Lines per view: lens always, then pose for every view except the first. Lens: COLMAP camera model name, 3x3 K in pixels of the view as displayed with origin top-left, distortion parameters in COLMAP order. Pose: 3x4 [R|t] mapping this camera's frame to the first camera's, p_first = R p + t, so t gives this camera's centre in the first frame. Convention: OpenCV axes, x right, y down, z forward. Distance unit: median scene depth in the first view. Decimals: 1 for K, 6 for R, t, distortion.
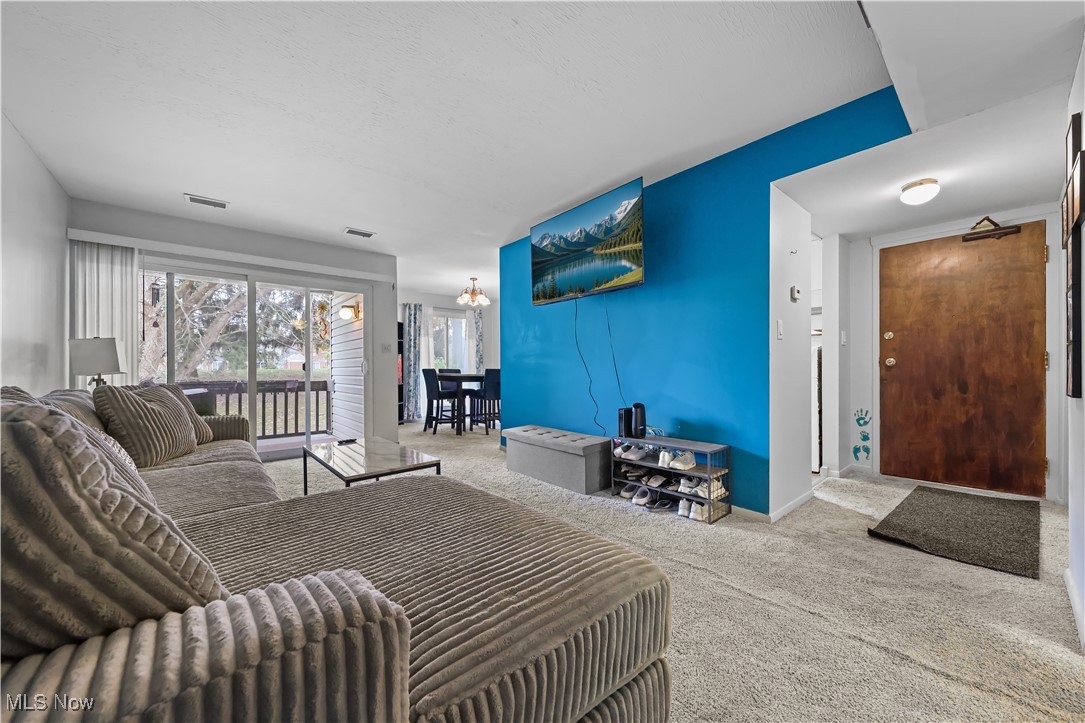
lens RADIAL K [[403.2, 0, 544.1], [0, 403.2, 366.5], [0, 0, 1]] dist [0.032555, 0.000055]
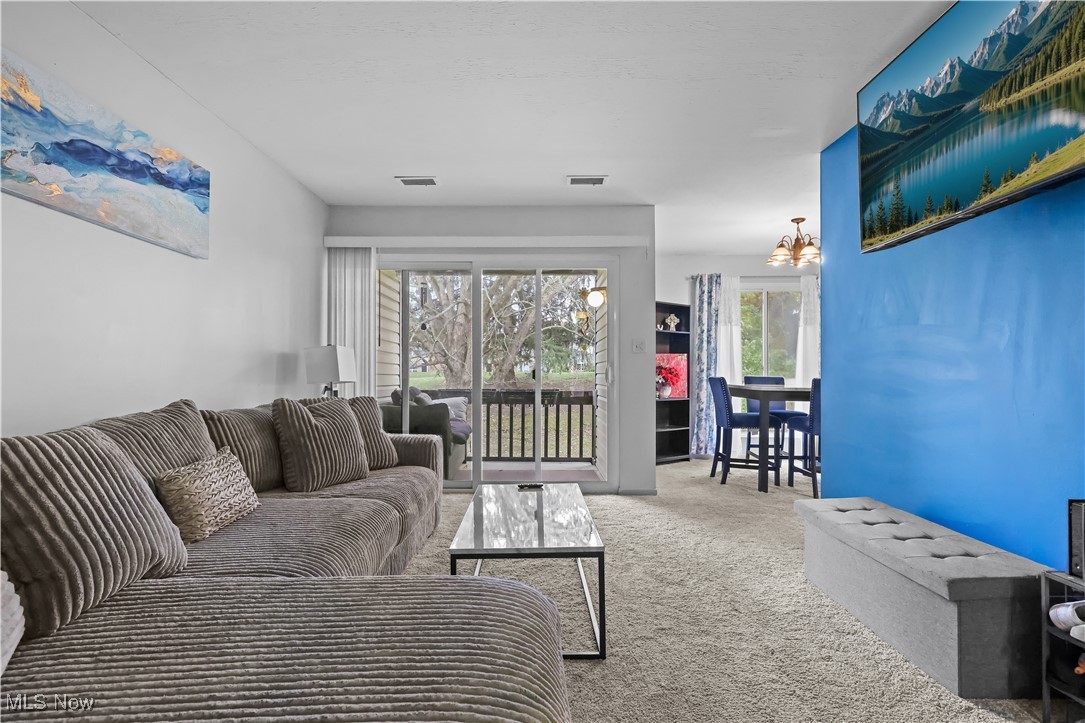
lens RADIAL K [[588.5, 0, 542.5], [0, 588.5, 358.4], [0, 0, 1]] dist [0.017078, -0.001862]
pose [[0.760545, -0.004124, -0.649272, 0.125459], [-0.004716, 0.999918, -0.011875, -0.014764], [0.649268, 0.012094, 0.760464, 0.179833]]
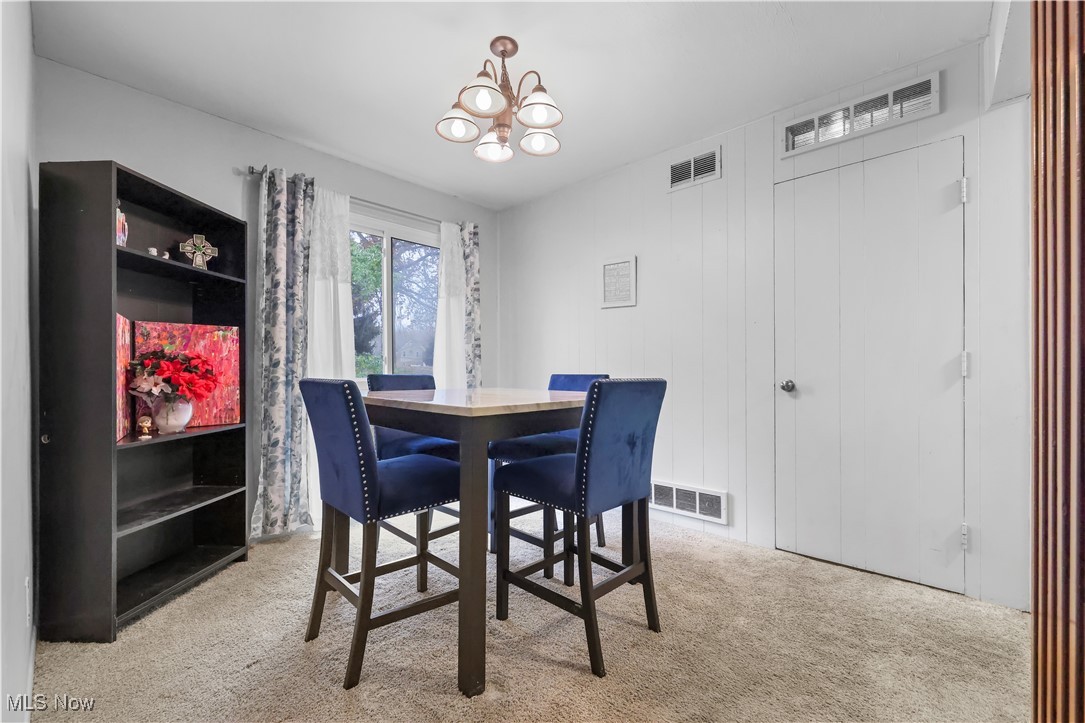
lens RADIAL K [[438.3, 0, 542.2], [0, 438.3, 365.4], [0, 0, 1]] dist [0.000955, 0.000037]
pose [[0.992674, -0.002393, 0.120803, -0.240230], [0.002164, 0.999996, 0.002026, -0.003018], [-0.120807, -0.001749, 0.992674, 0.929516]]
